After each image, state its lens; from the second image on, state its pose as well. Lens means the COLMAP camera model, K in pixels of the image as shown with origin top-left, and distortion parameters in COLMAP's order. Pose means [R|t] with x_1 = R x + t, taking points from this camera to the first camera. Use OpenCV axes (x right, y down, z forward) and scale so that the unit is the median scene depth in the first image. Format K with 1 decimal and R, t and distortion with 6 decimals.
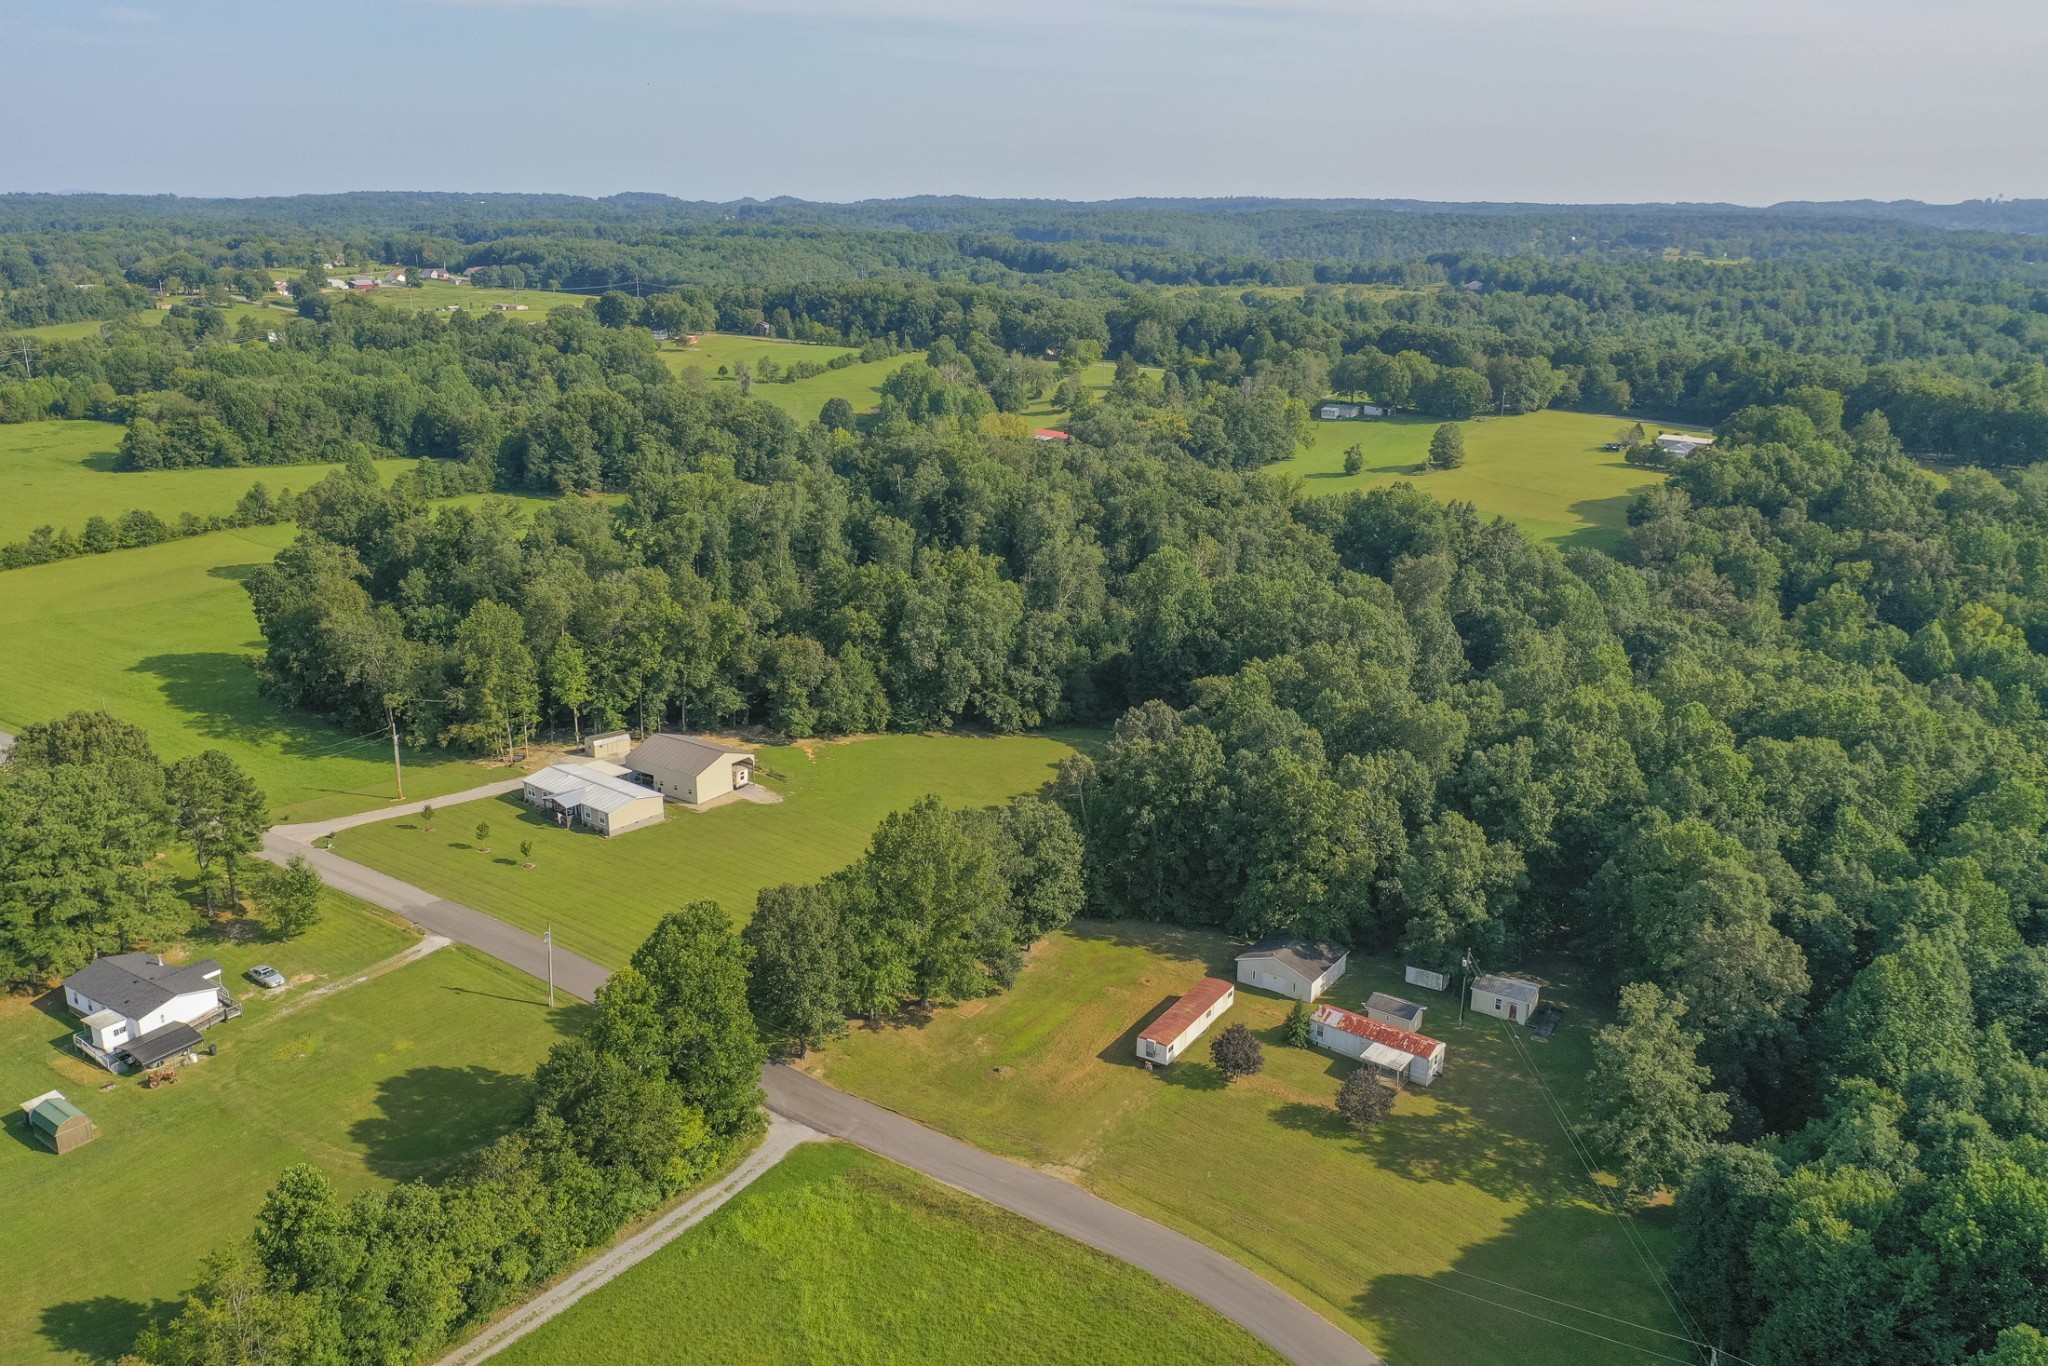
lens RADIAL K [[1613.7, 0, 1024.0], [0, 1613.7, 683.0], [0, 0, 1]] dist [0.006405, 0.002021]
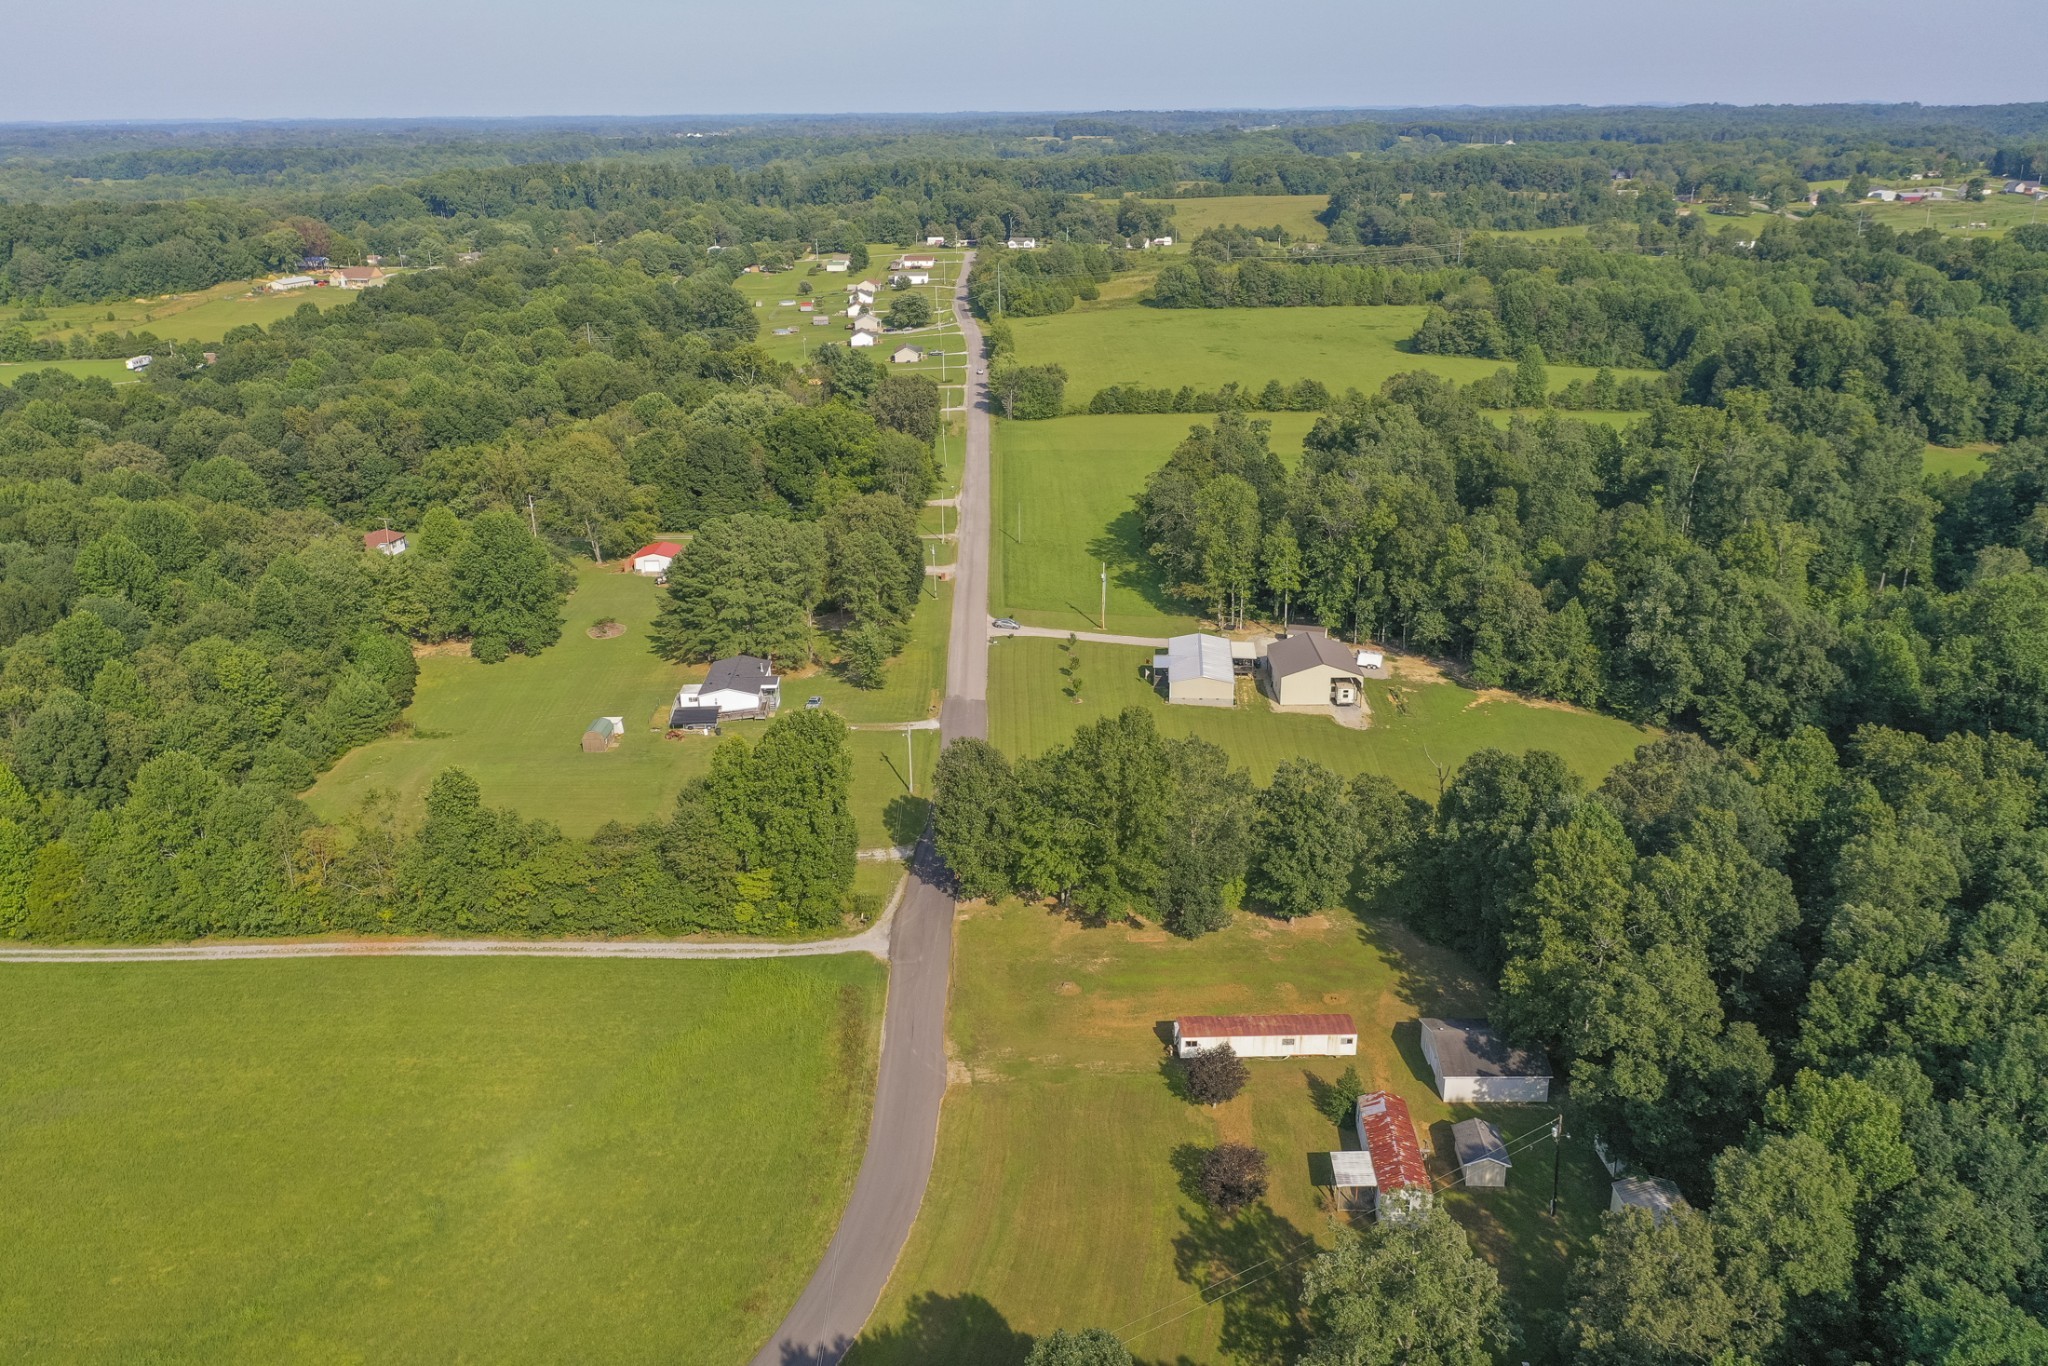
lens RADIAL K [[1630.1, 0, 1023.0], [0, 1630.1, 661.1], [0, 0, 1]] dist [0.013031, 0.000901]
pose [[0.561511, 0.253113, -0.787807, 0.443872], [-0.225825, 0.962801, 0.148380, -0.057991], [0.796058, 0.094589, 0.597782, 0.230537]]
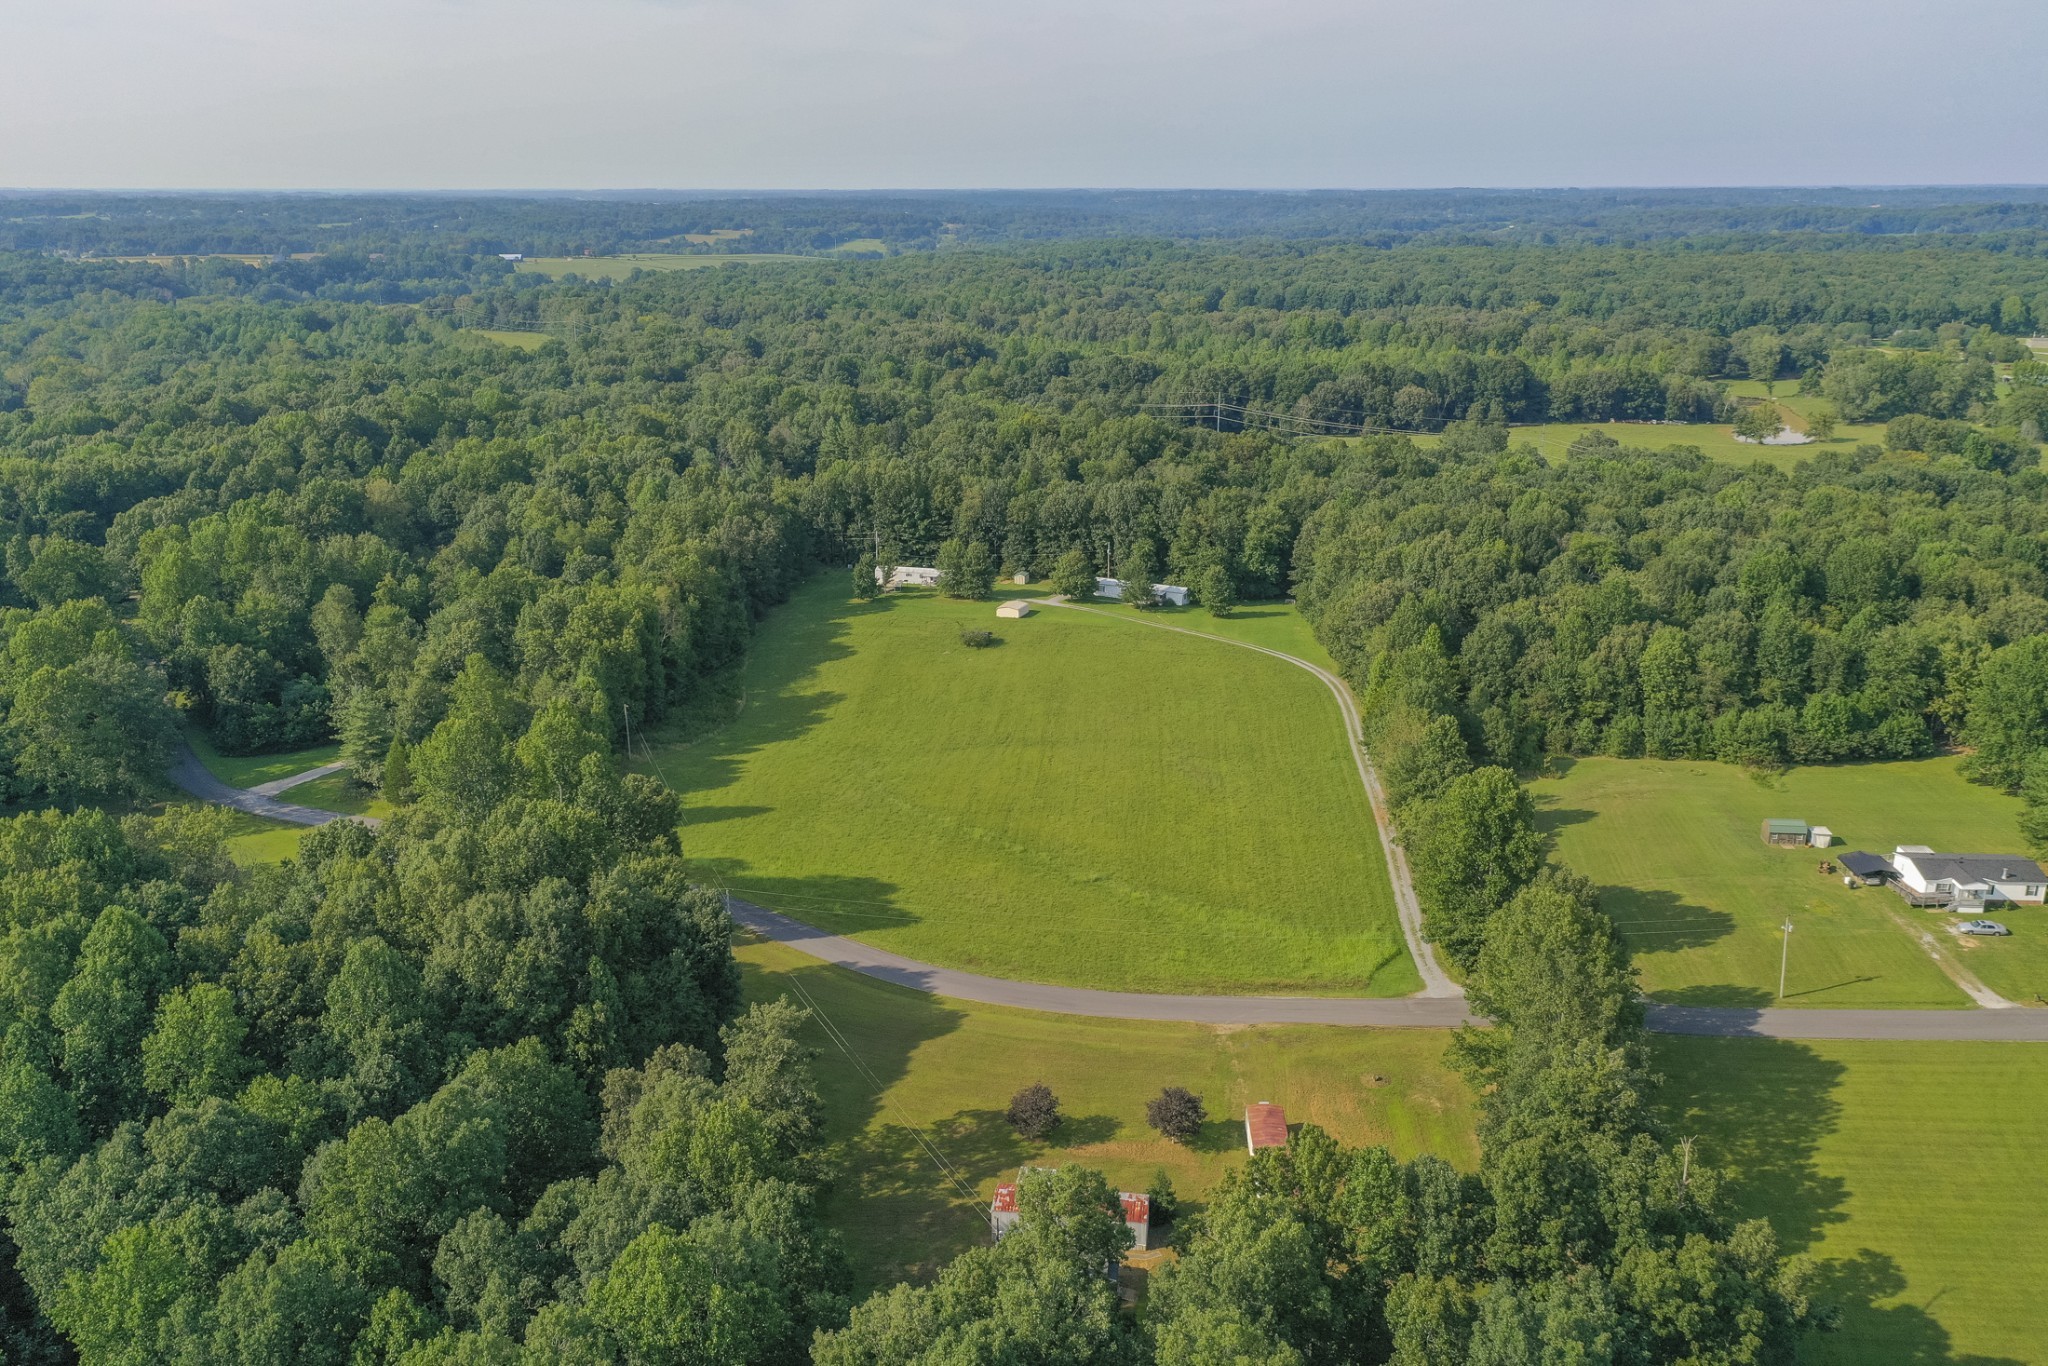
lens RADIAL K [[1630.1, 0, 1023.0], [0, 1630.1, 661.1], [0, 0, 1]] dist [0.013031, 0.000901]
pose [[-0.875241, 0.130921, -0.465631, 0.385361], [-0.143940, 0.848557, 0.509149, -0.290715], [0.461773, 0.512651, -0.723847, 0.945081]]
